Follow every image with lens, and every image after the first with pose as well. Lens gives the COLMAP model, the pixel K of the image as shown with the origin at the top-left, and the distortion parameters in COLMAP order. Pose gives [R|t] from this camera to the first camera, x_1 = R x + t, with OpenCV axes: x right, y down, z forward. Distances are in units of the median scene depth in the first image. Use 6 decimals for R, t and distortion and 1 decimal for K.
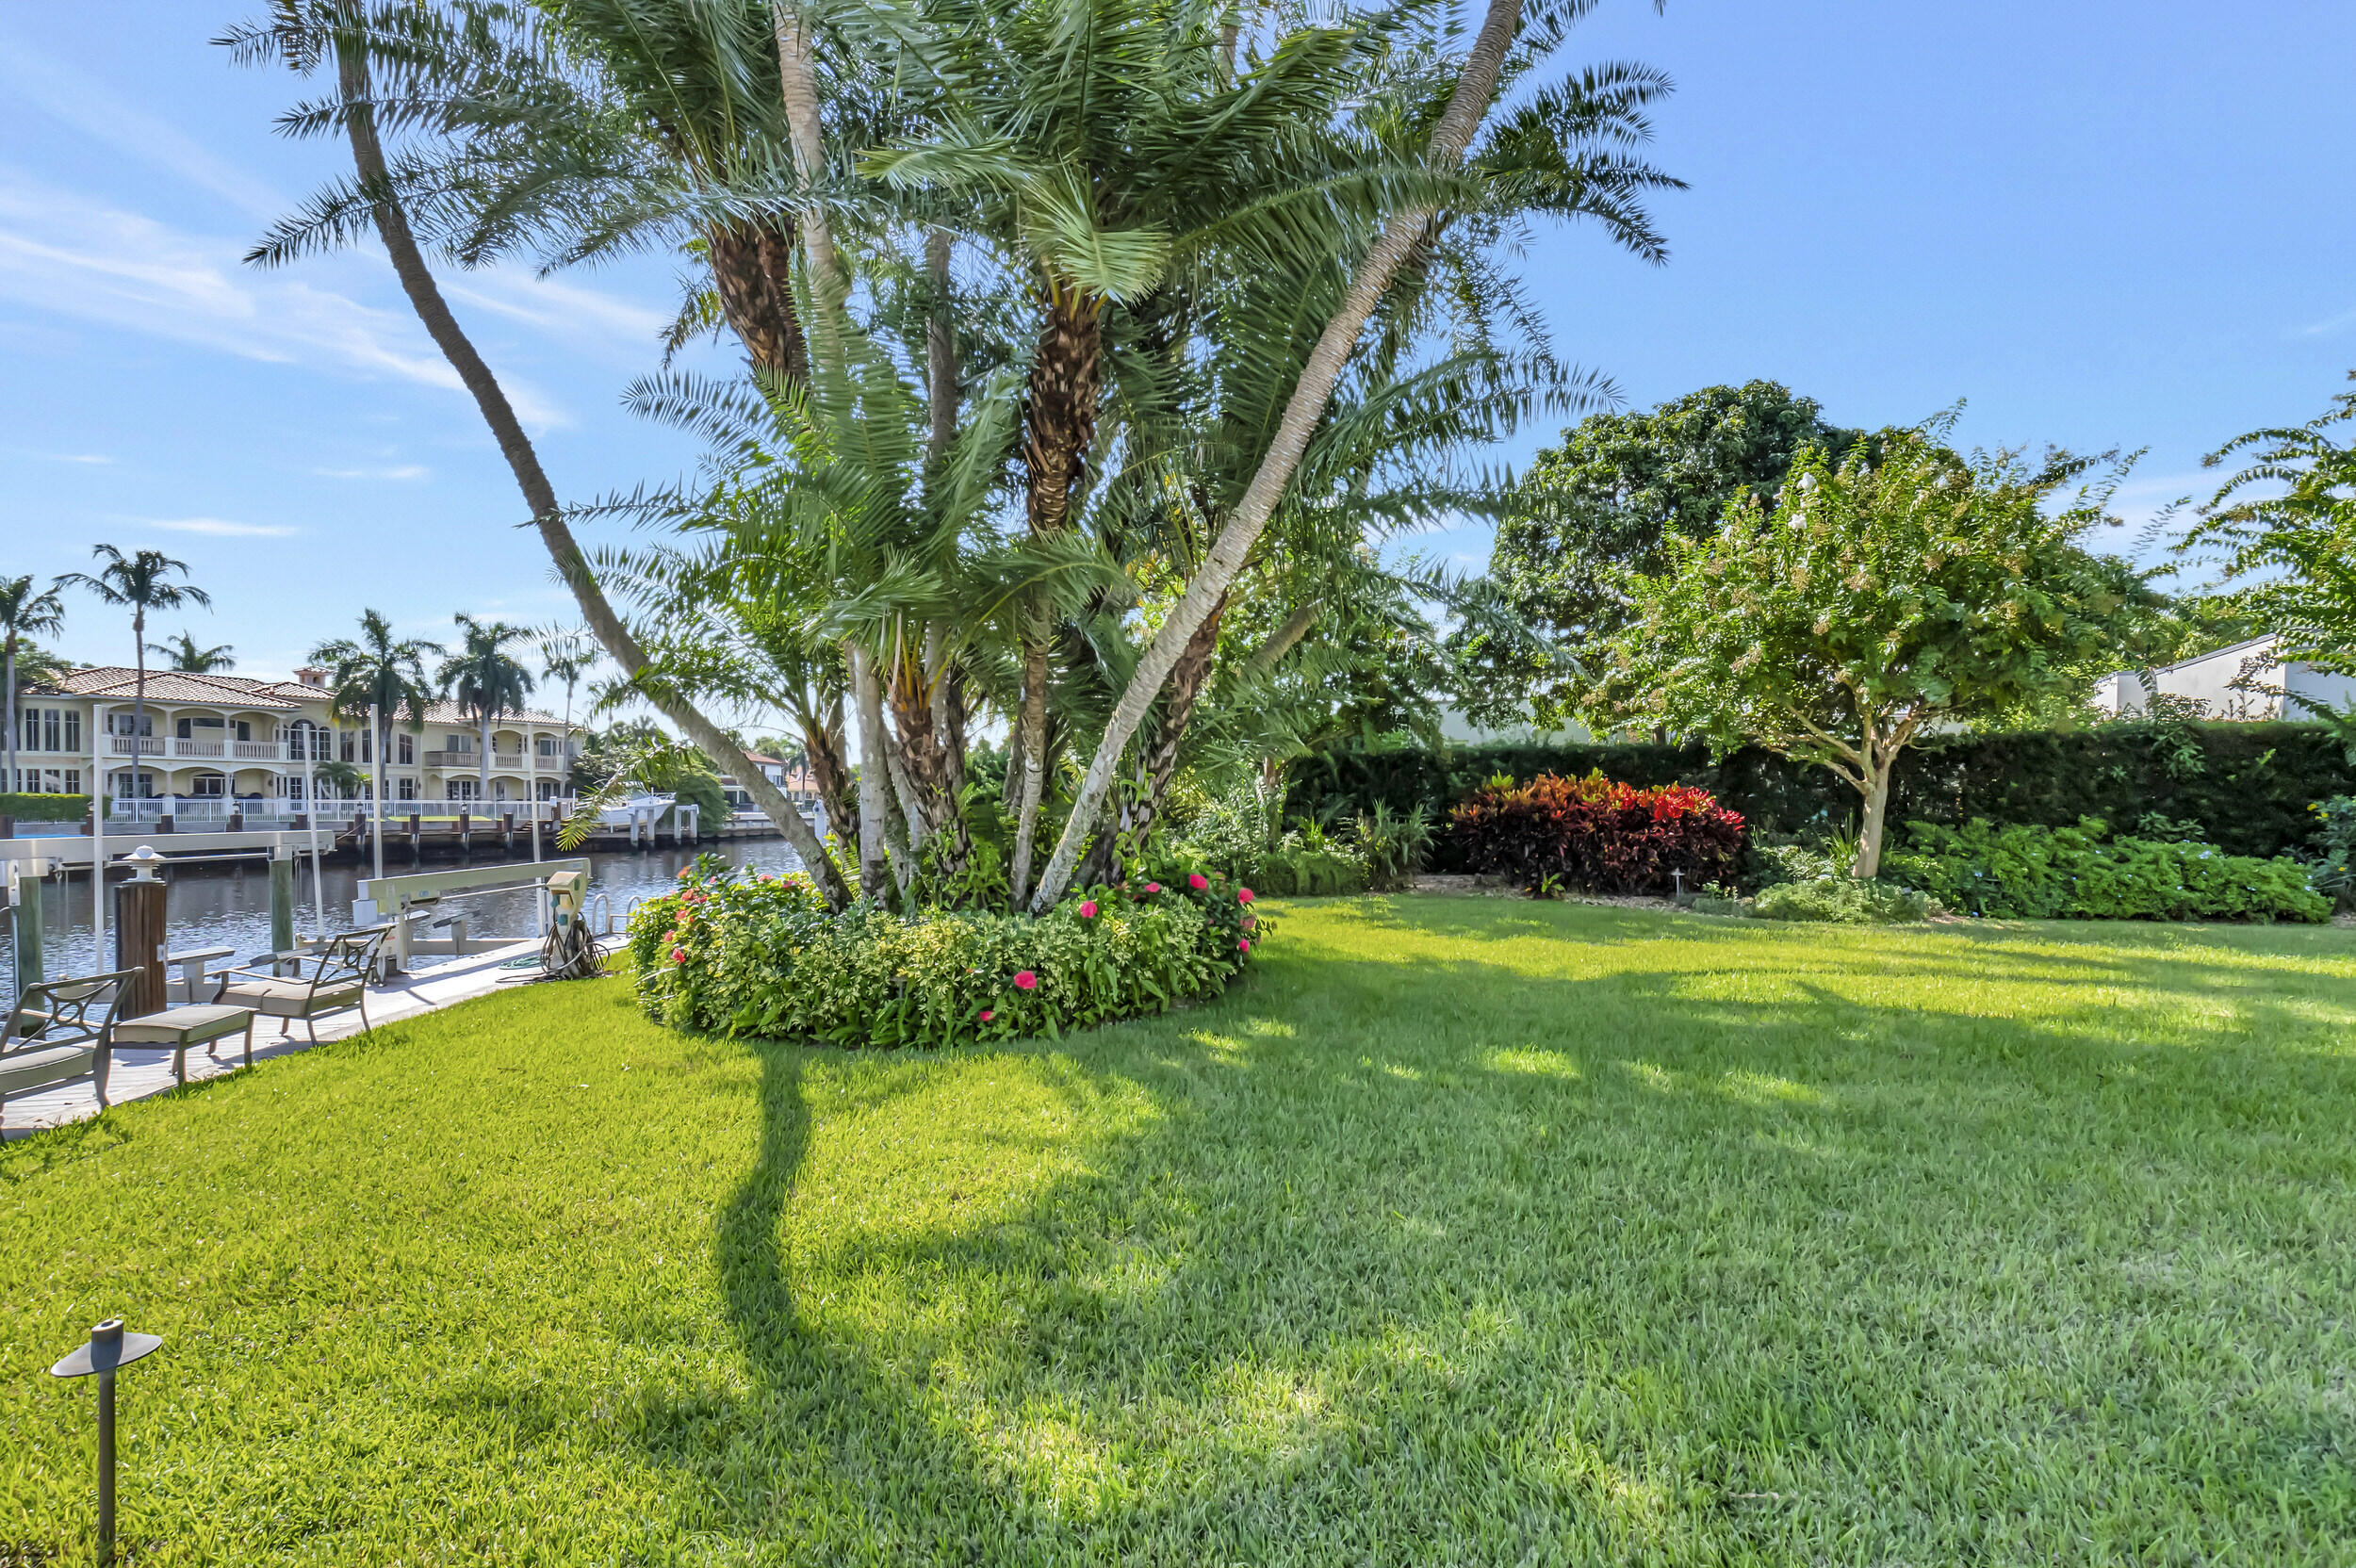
lens RADIAL K [[1070.1, 0, 1161.8], [0, 1070.1, 823.0], [0, 0, 1]] dist [-0.016006, 0.008958]
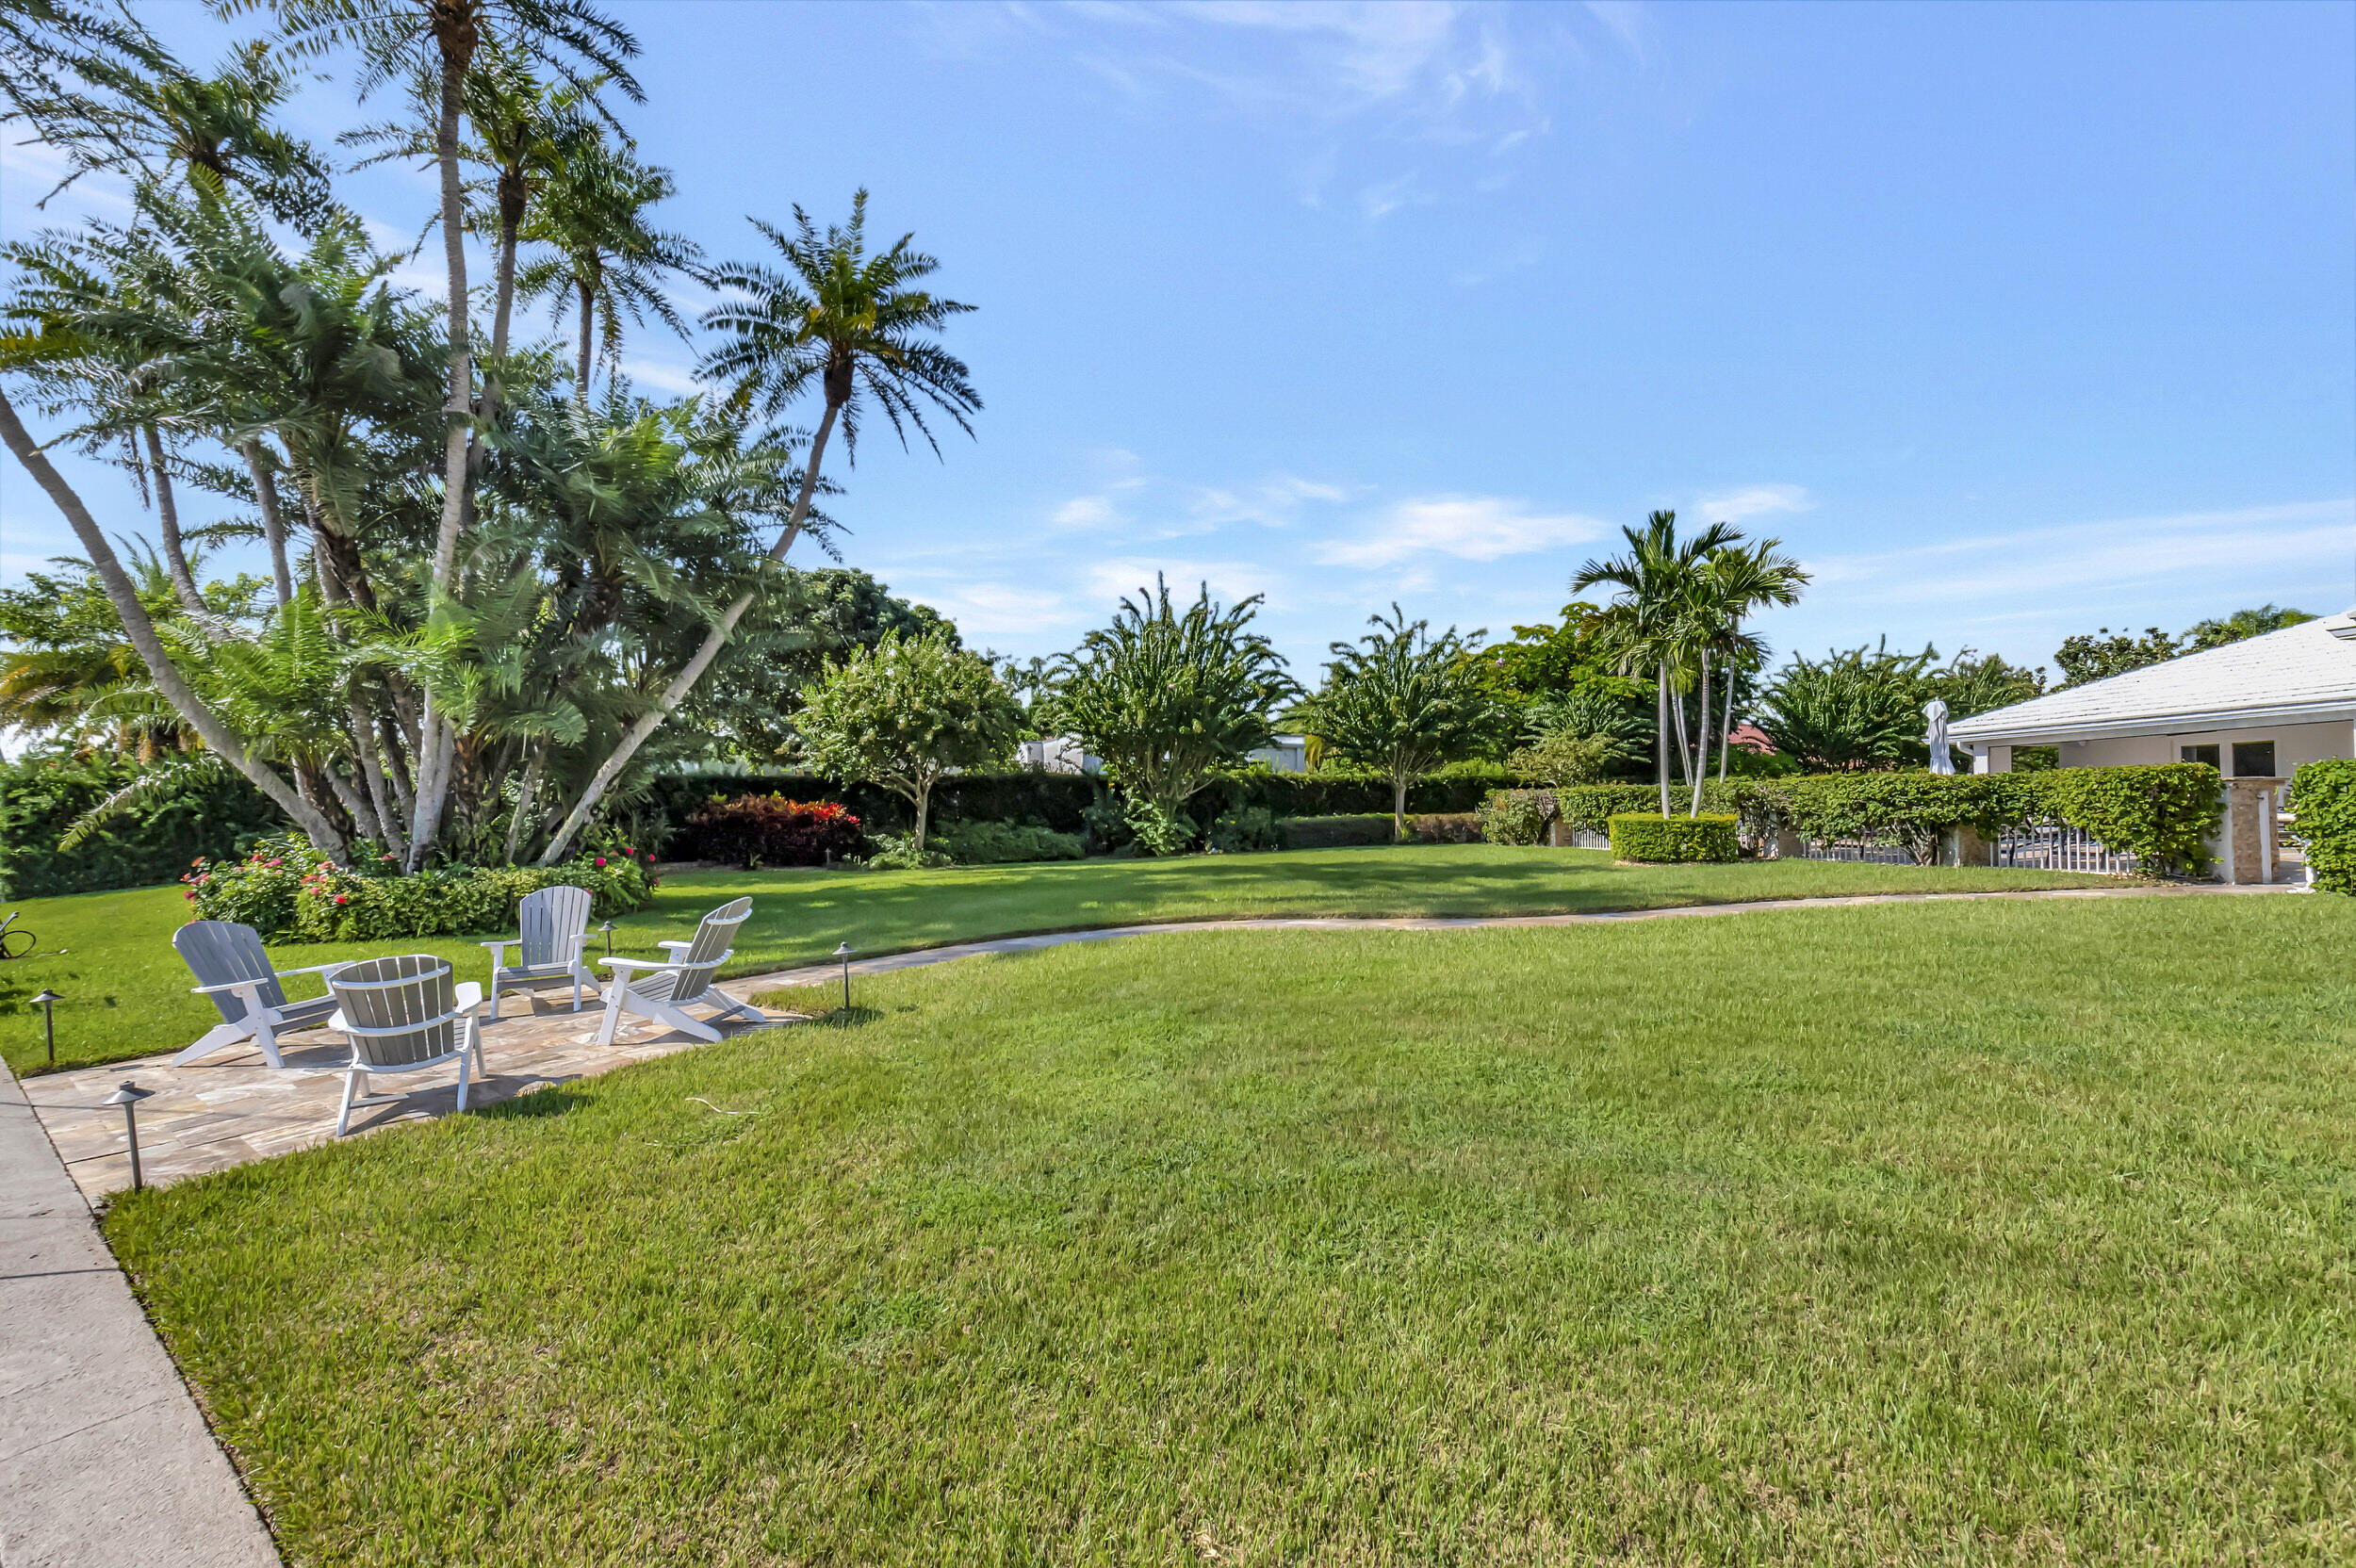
lens RADIAL K [[1048.9, 0, 1169.2], [0, 1048.9, 799.3], [0, 0, 1]] dist [-0.010624, 0.005632]
pose [[0.665986, 0.005402, 0.745945, -0.118199], [0.022572, 0.999370, -0.027389, 0.005841], [-0.745623, 0.035078, 0.665444, -0.158349]]
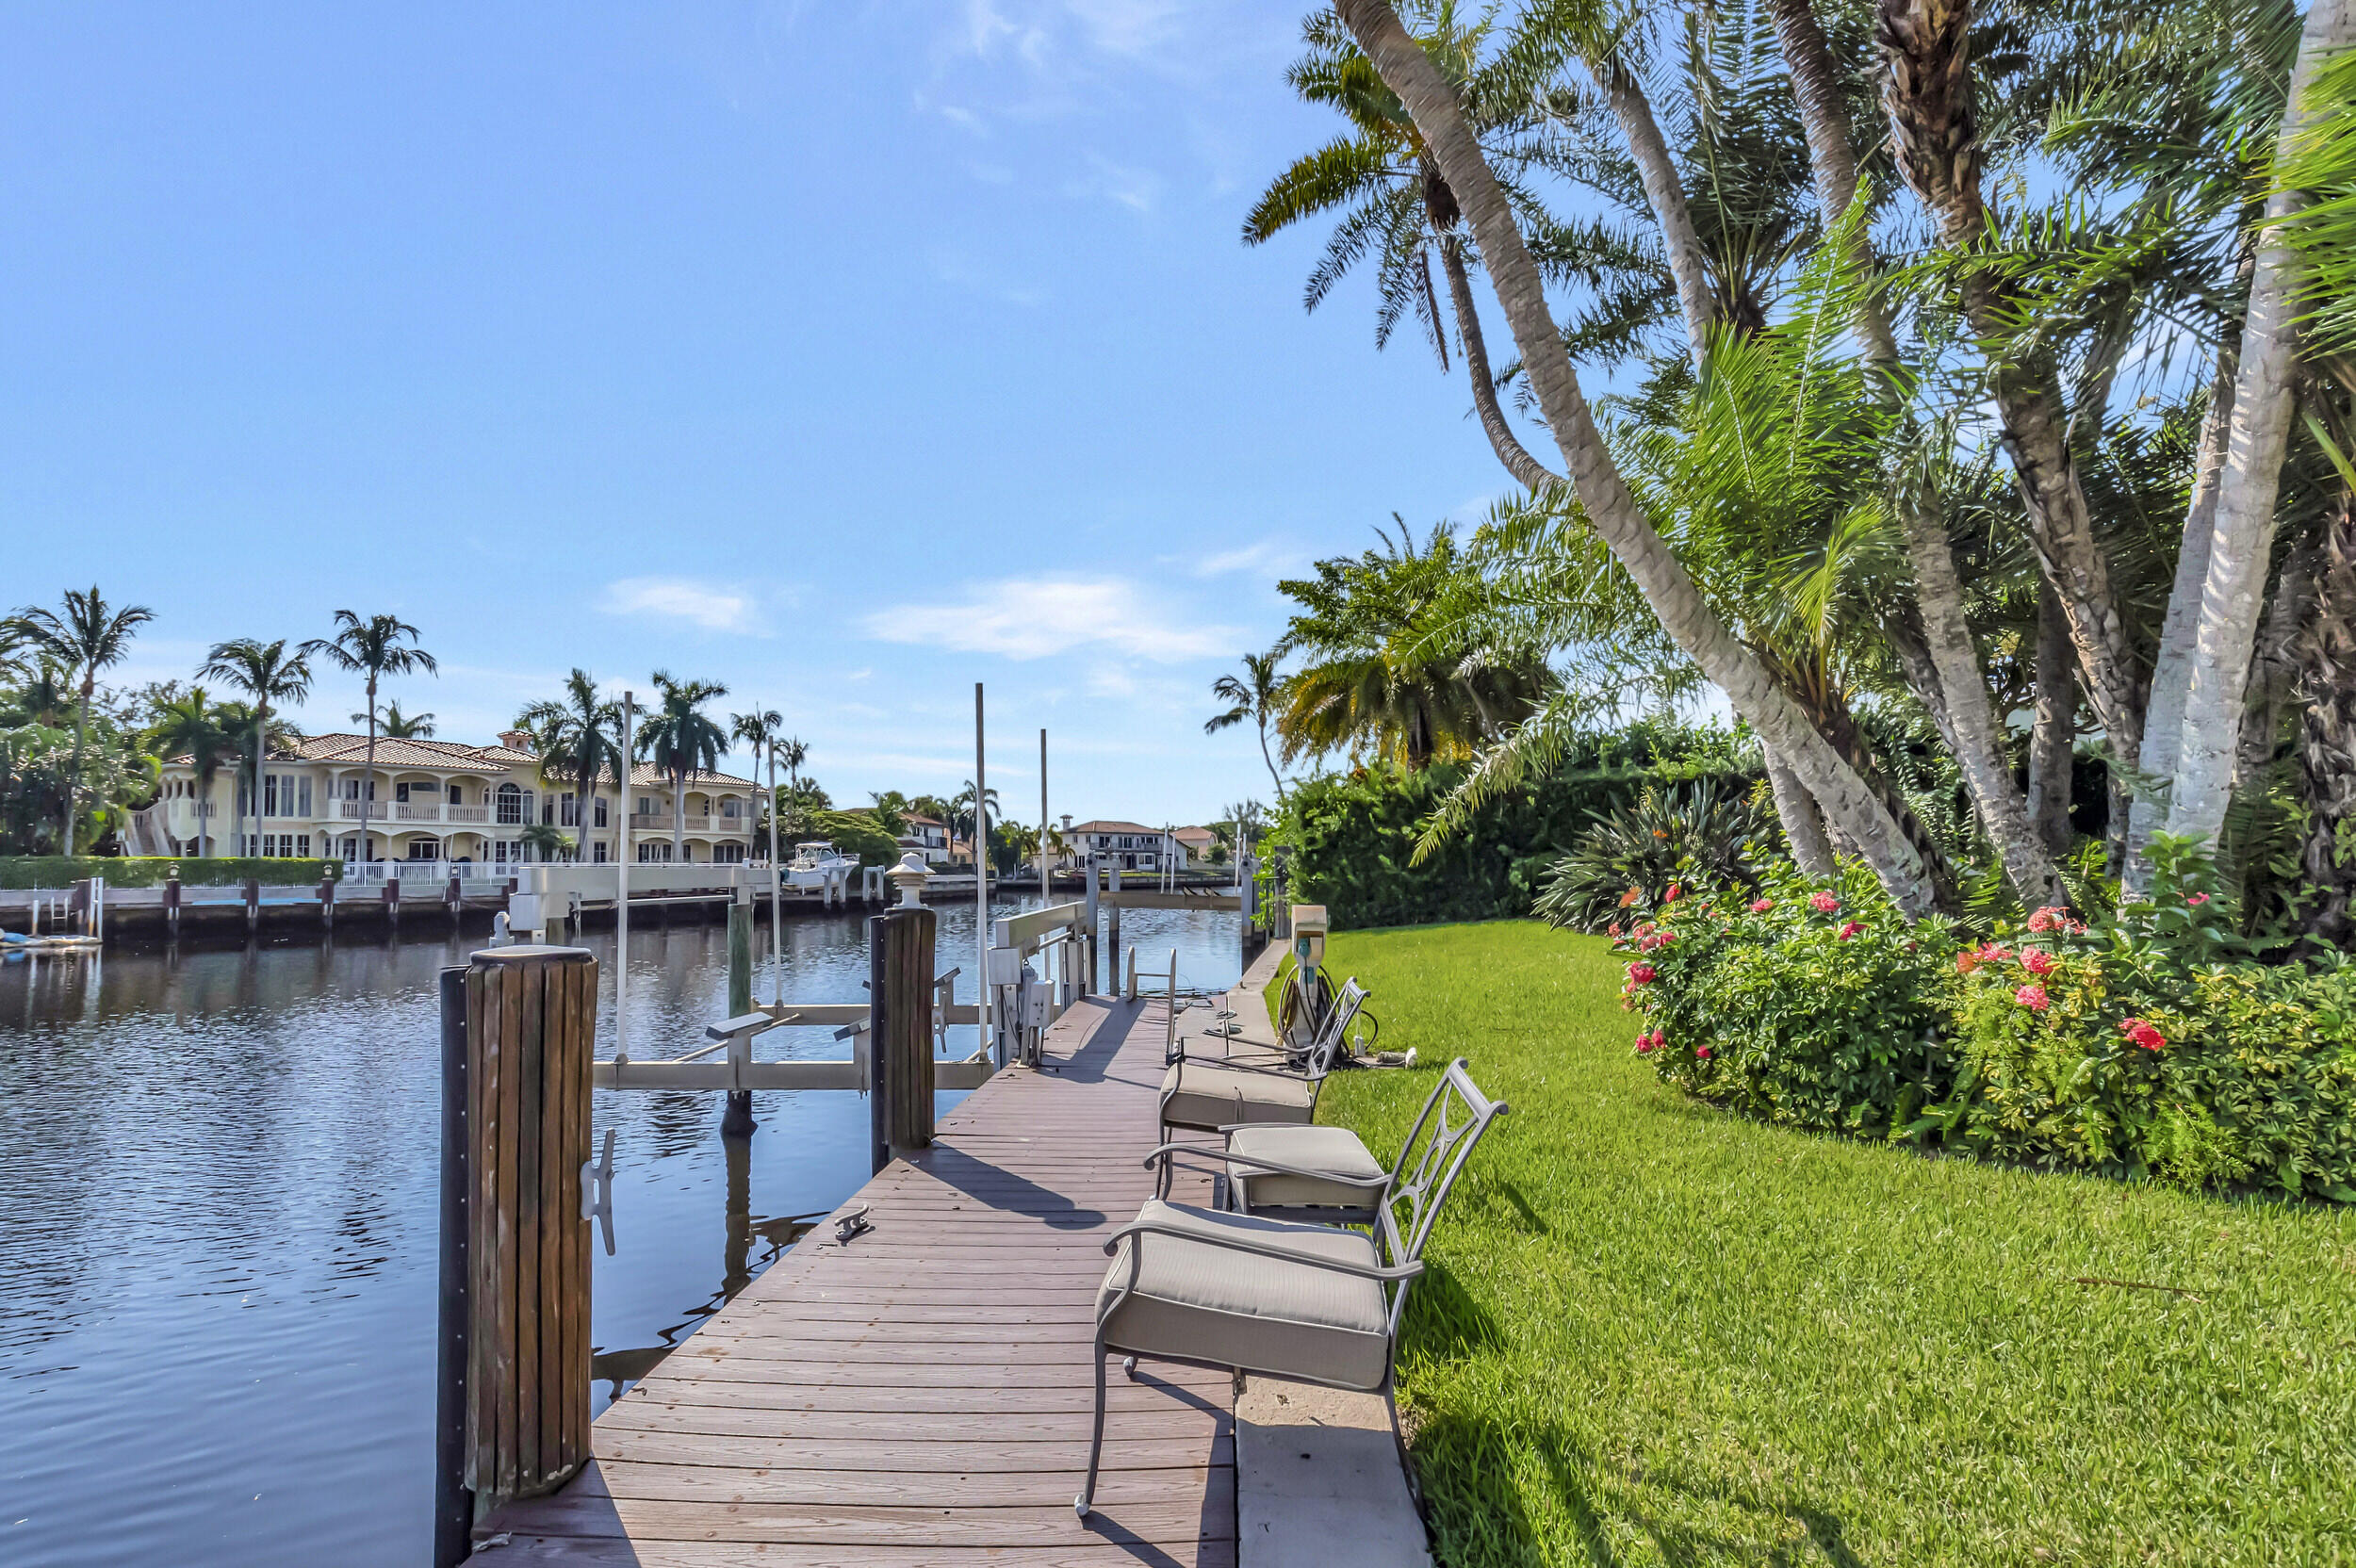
lens RADIAL K [[1102.1, 0, 1164.4], [0, 1102.1, 822.0], [0, 0, 1]] dist [-0.001919, 0.000545]
pose [[0.994478, -0.014841, -0.103888, -0.124655], [0.008698, 0.998200, -0.059336, 0.007357], [0.104582, 0.058104, 0.992817, 0.059905]]
